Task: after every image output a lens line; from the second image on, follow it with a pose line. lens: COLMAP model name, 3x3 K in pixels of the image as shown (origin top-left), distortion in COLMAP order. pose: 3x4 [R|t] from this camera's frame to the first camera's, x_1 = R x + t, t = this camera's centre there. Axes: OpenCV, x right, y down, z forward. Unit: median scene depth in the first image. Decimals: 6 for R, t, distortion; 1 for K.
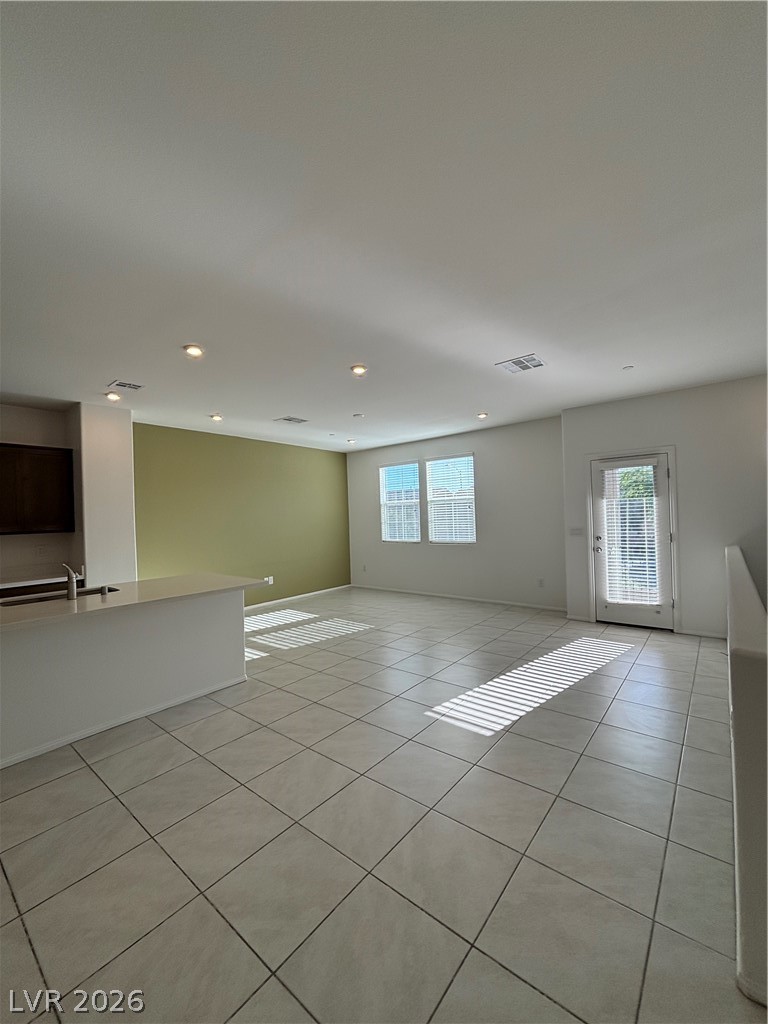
lens RADIAL K [[419.0, 0, 386.2], [0, 419.0, 512.2], [0, 0, 1]] dist [0.020282, -0.000421]
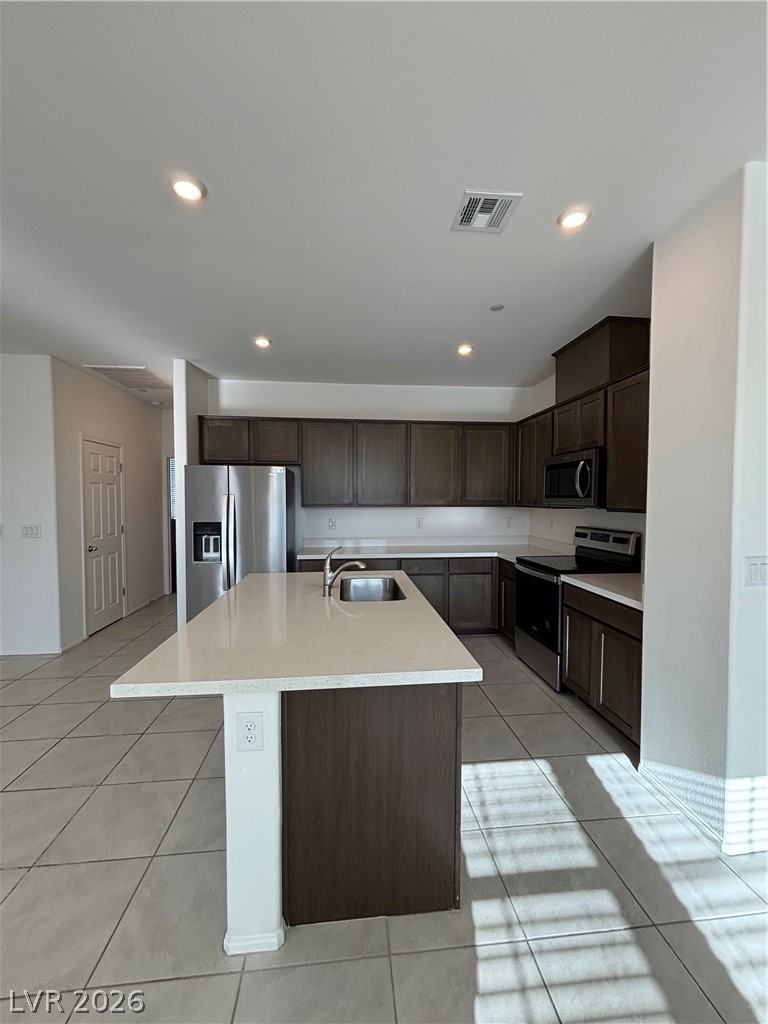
lens RADIAL K [[415.1, 0, 386.9], [0, 415.1, 513.8], [0, 0, 1]] dist [-0.001575, 0.000602]
pose [[-0.705893, 0.058062, -0.705935, -0.162240], [0.023305, 0.997999, 0.058780, 0.009883], [0.707935, 0.025040, -0.705833, 1.081893]]
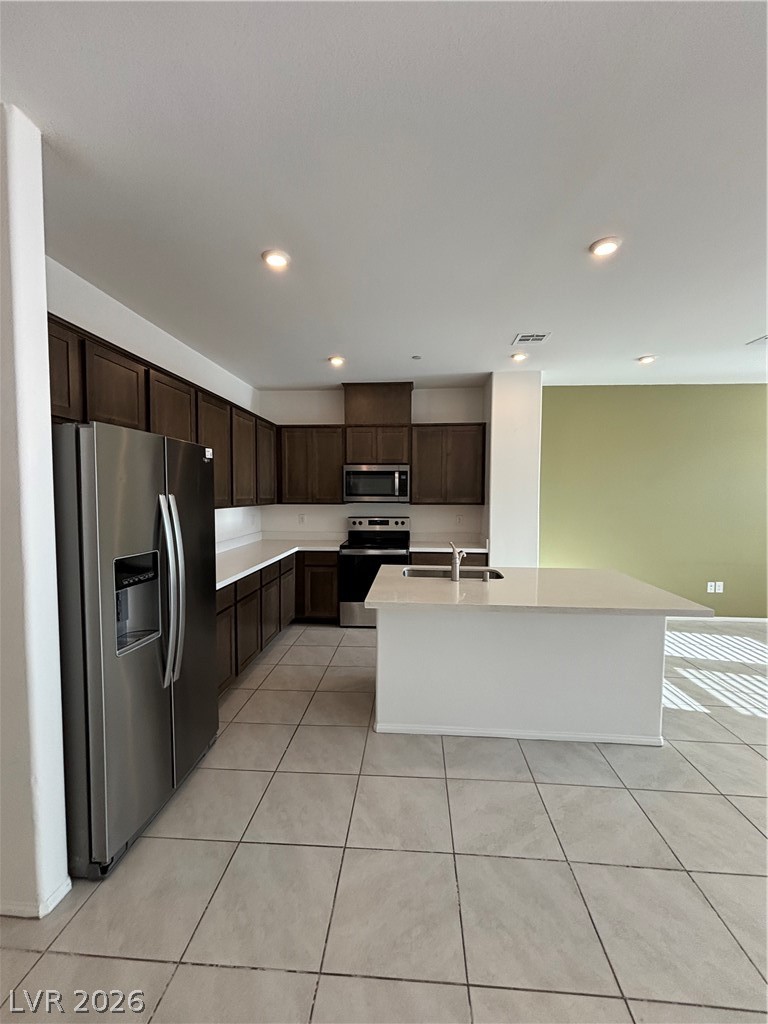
lens RADIAL K [[419.0, 0, 386.2], [0, 419.0, 512.2], [0, 0, 1]] dist [0.020282, -0.000421]
pose [[0.581528, 0.075674, -0.809999, -0.054602], [-0.021752, 0.996755, 0.077505, -0.008637], [0.813236, -0.027452, 0.581287, 0.209248]]
